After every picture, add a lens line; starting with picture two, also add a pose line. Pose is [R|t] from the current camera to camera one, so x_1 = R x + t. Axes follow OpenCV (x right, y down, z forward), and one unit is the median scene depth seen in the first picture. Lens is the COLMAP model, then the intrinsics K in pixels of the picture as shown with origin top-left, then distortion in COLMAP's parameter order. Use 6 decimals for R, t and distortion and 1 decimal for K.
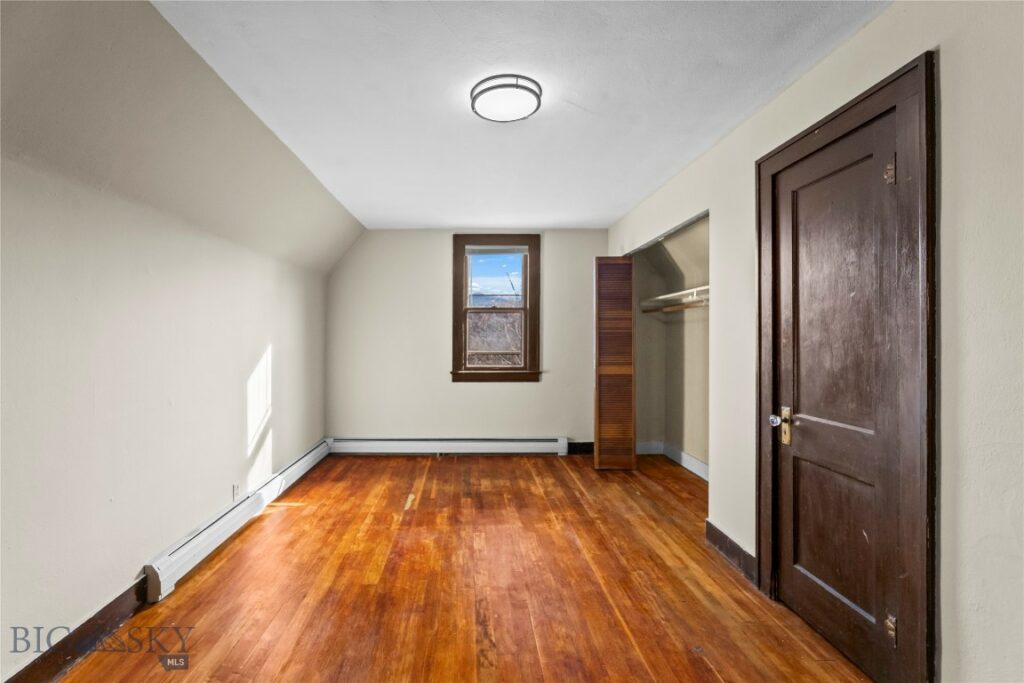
lens RADIAL K [[427.8, 0, 479.5], [0, 427.8, 337.5], [0, 0, 1]] dist [-0.000270, -0.000179]
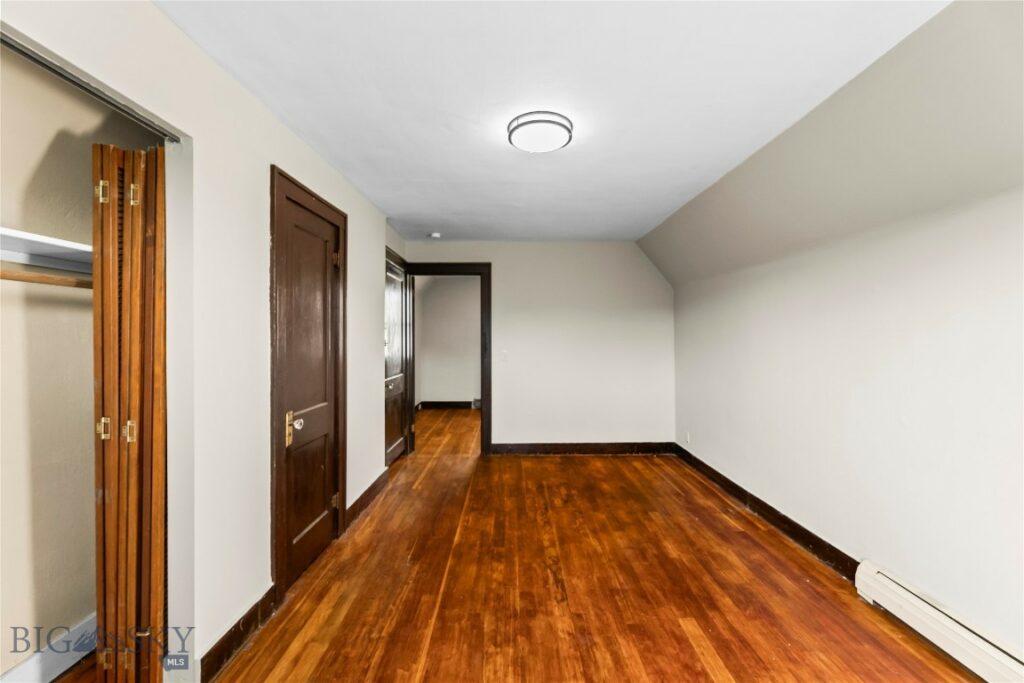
lens RADIAL K [[427.8, 0, 513.5], [0, 427.8, 339.7], [0, 0, 1]] dist [-0.000270, -0.000179]
pose [[-0.999841, -0.002223, 0.017686, 0.096125], [-0.002073, 0.999962, 0.008519, -0.032120], [-0.017704, 0.008481, -0.999807, 1.848617]]
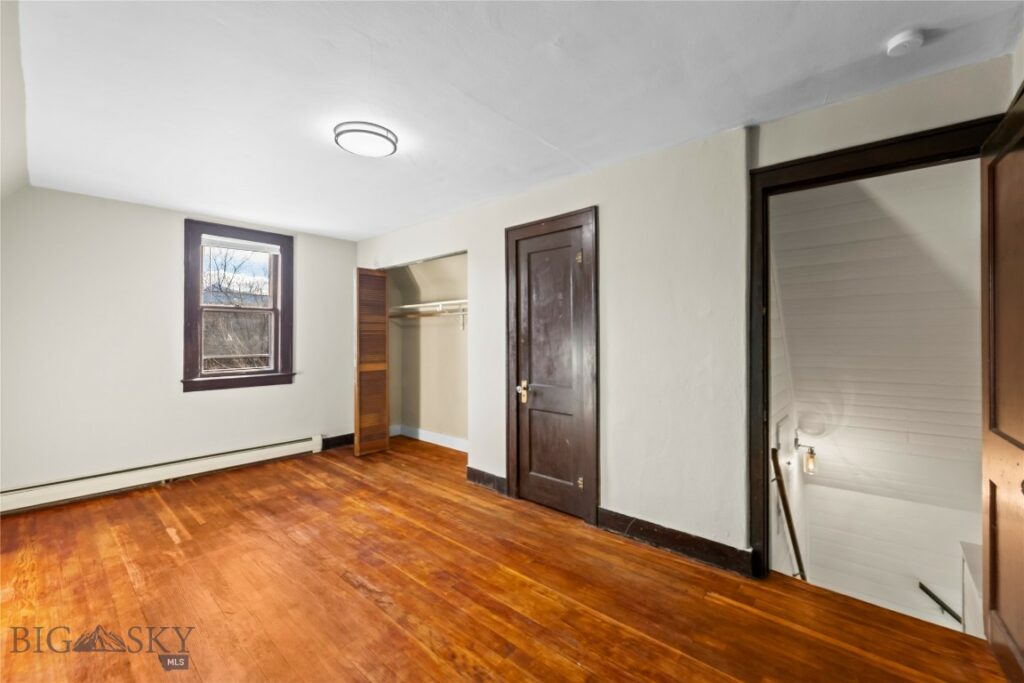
lens RADIAL K [[410.5, 0, 506.3], [0, 410.5, 334.3], [0, 0, 1]] dist [0.001551, 0.000539]
pose [[0.688856, 0.002183, 0.724895, -0.440832], [0.003933, 0.999969, -0.006749, -0.007375], [-0.724887, 0.007500, 0.688827, -0.053832]]
